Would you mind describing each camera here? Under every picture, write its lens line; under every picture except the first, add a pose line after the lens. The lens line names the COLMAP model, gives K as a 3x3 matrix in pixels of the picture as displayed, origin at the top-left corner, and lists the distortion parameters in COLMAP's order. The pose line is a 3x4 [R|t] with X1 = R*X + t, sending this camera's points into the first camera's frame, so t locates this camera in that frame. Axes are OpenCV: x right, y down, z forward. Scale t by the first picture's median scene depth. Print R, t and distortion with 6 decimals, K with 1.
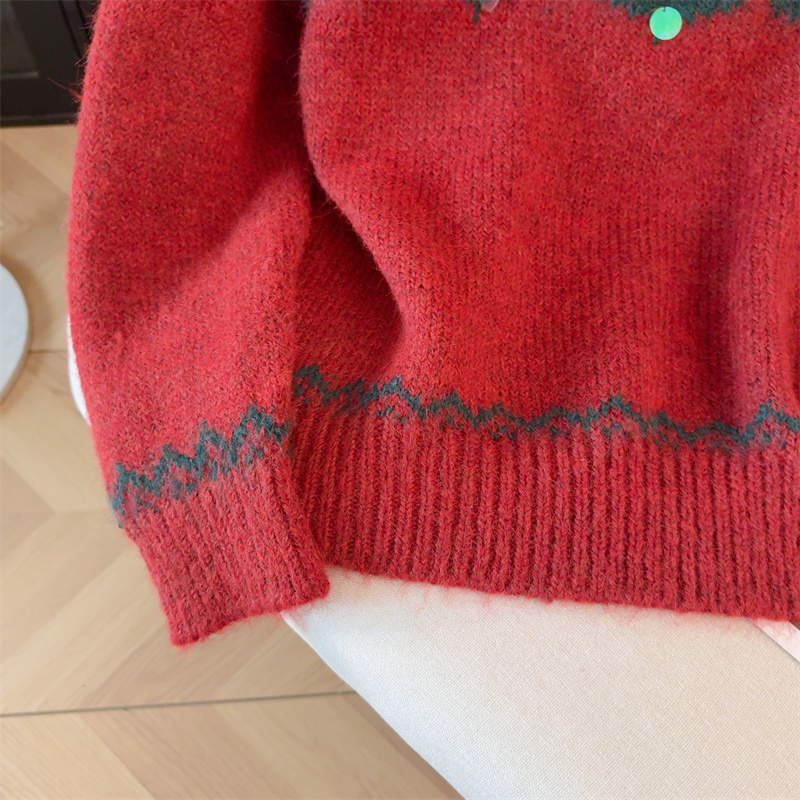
lens RADIAL K [[807.5, 0, 392.8], [0, 807.5, 403.6], [0, 0, 1]] dist [0.205666, -0.538450]
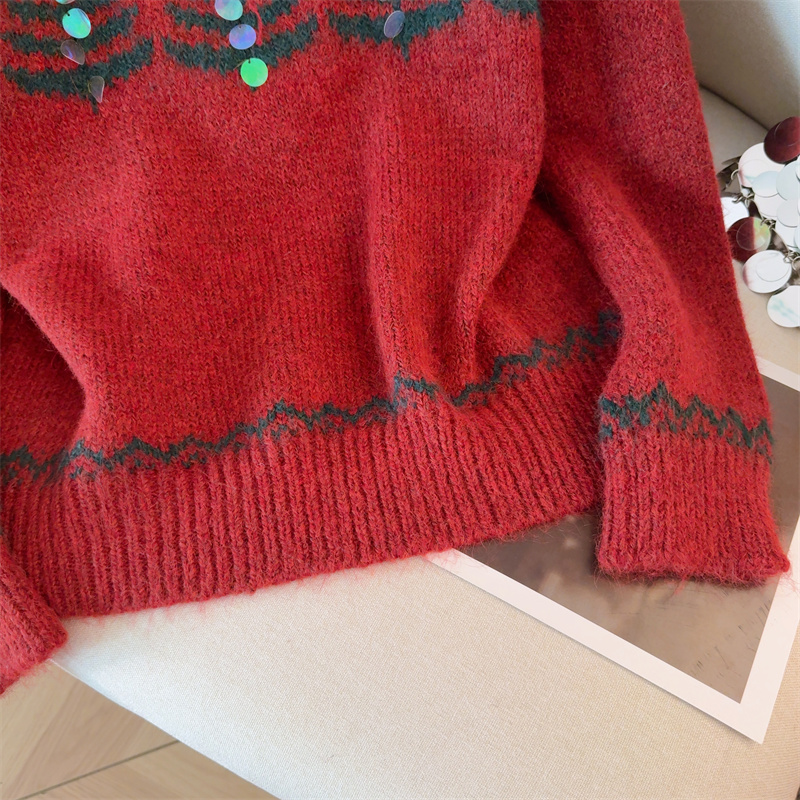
lens RADIAL K [[807.5, 0, 392.8], [0, 807.5, 403.6], [0, 0, 1]] dist [0.205666, -0.538450]
pose [[0.960313, -0.275264, 0.045042, 0.384585], [0.275903, 0.961148, -0.008533, 0.048095], [-0.040943, 0.020622, 0.998949, -0.159399]]
